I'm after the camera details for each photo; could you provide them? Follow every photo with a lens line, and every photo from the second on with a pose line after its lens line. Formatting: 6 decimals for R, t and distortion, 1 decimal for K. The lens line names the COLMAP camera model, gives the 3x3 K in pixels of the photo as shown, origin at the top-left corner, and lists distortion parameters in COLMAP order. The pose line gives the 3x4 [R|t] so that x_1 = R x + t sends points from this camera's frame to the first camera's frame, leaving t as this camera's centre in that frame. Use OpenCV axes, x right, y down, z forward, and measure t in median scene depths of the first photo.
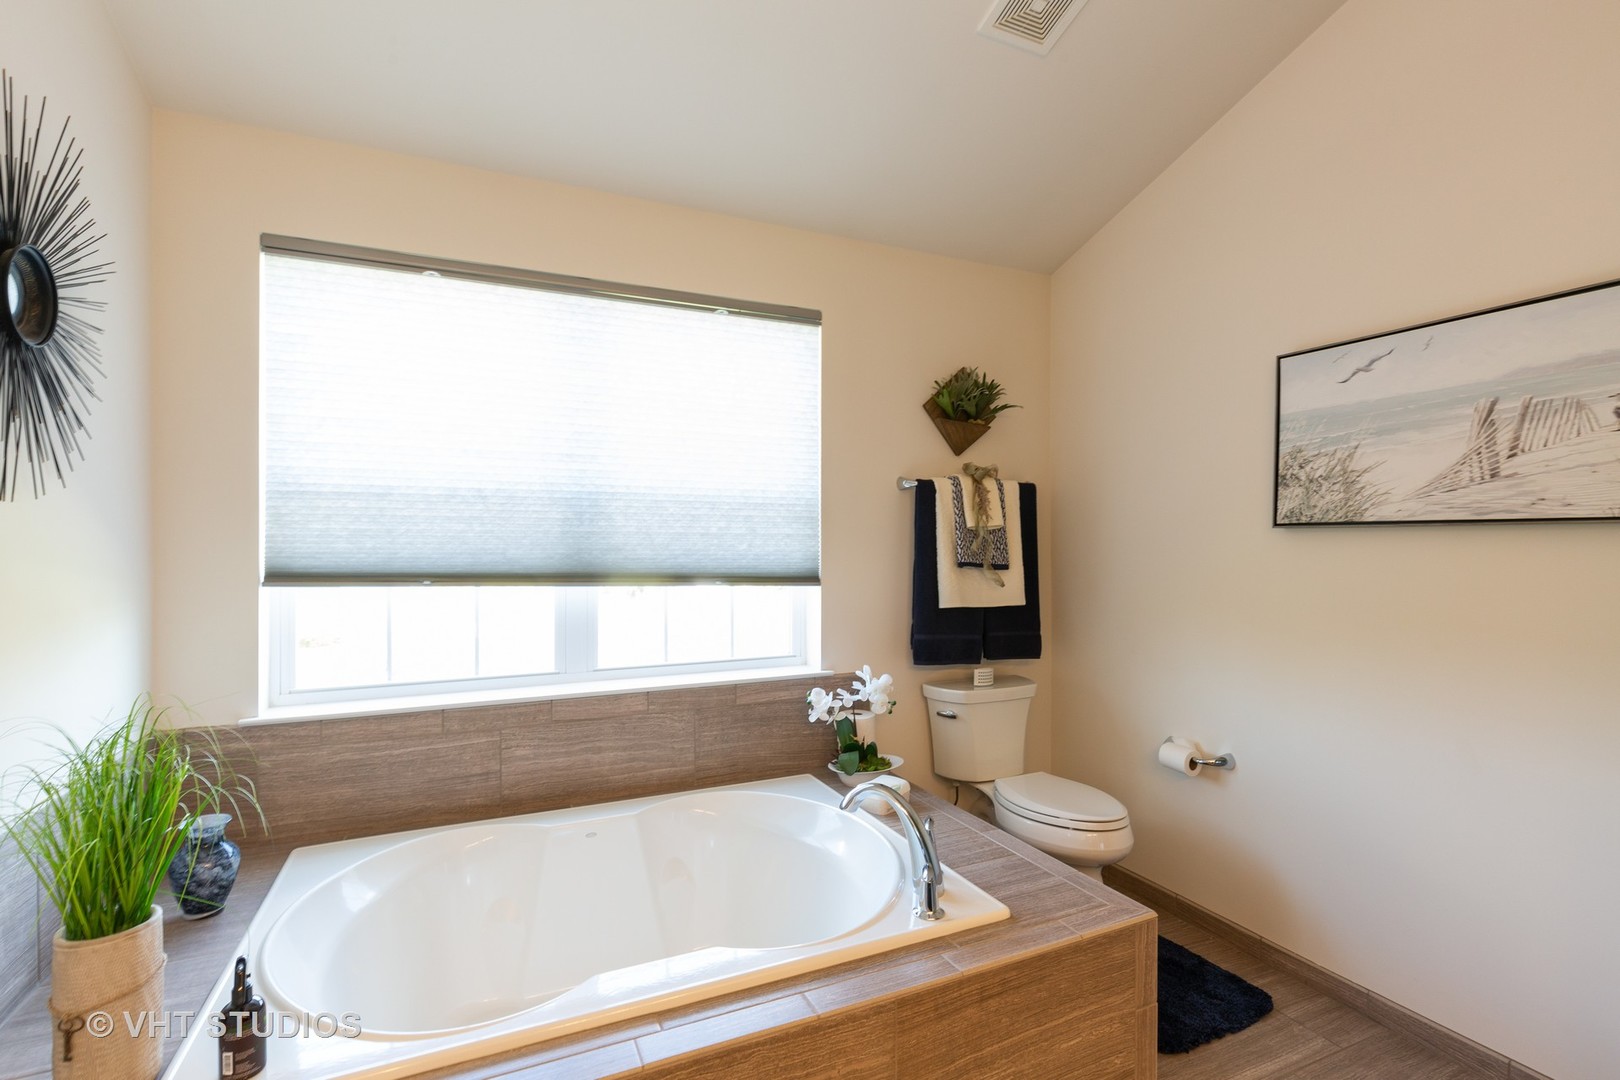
lens RADIAL K [[741.0, 0, 808.7], [0, 741.0, 551.0], [0, 0, 1]] dist [0.005936, 0.000347]
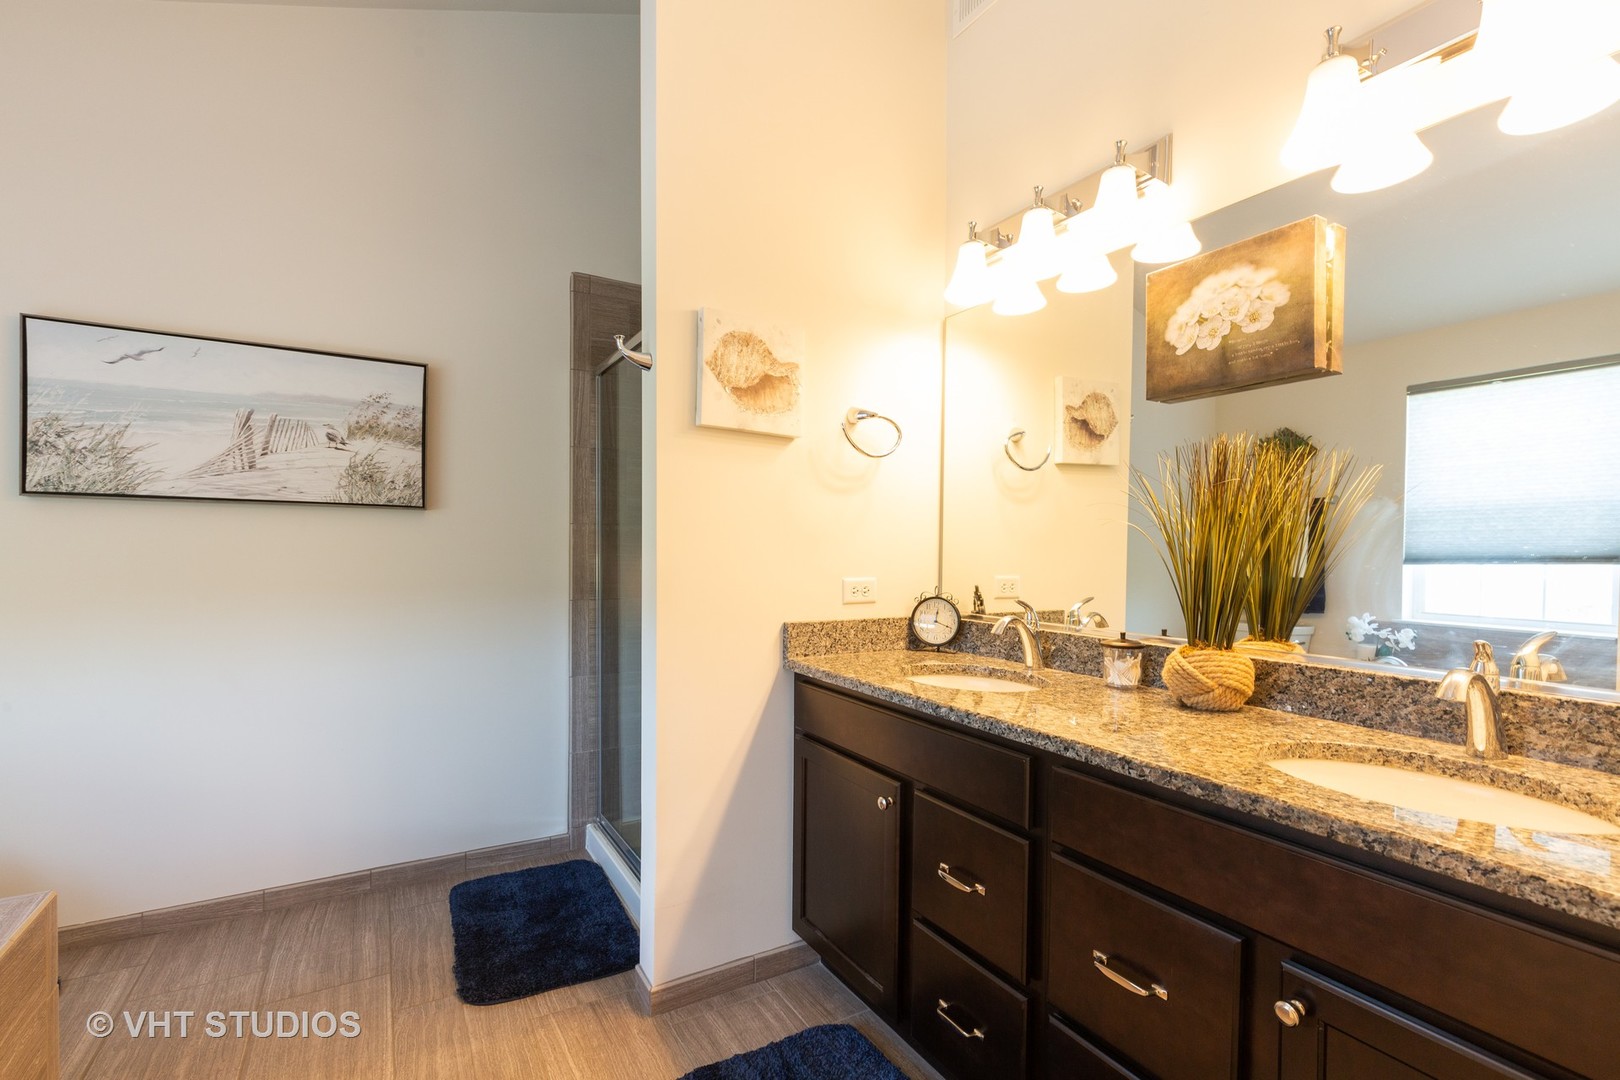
lens RADIAL K [[741.0, 0, 810.1], [0, 741.0, 544.1], [0, 0, 1]] dist [0.005936, 0.000347]
pose [[-0.090246, 0.000971, 0.995919, -0.444341], [-0.000641, 0.999999, -0.001034, 0.033850], [-0.995919, -0.000732, -0.090245, 0.097316]]
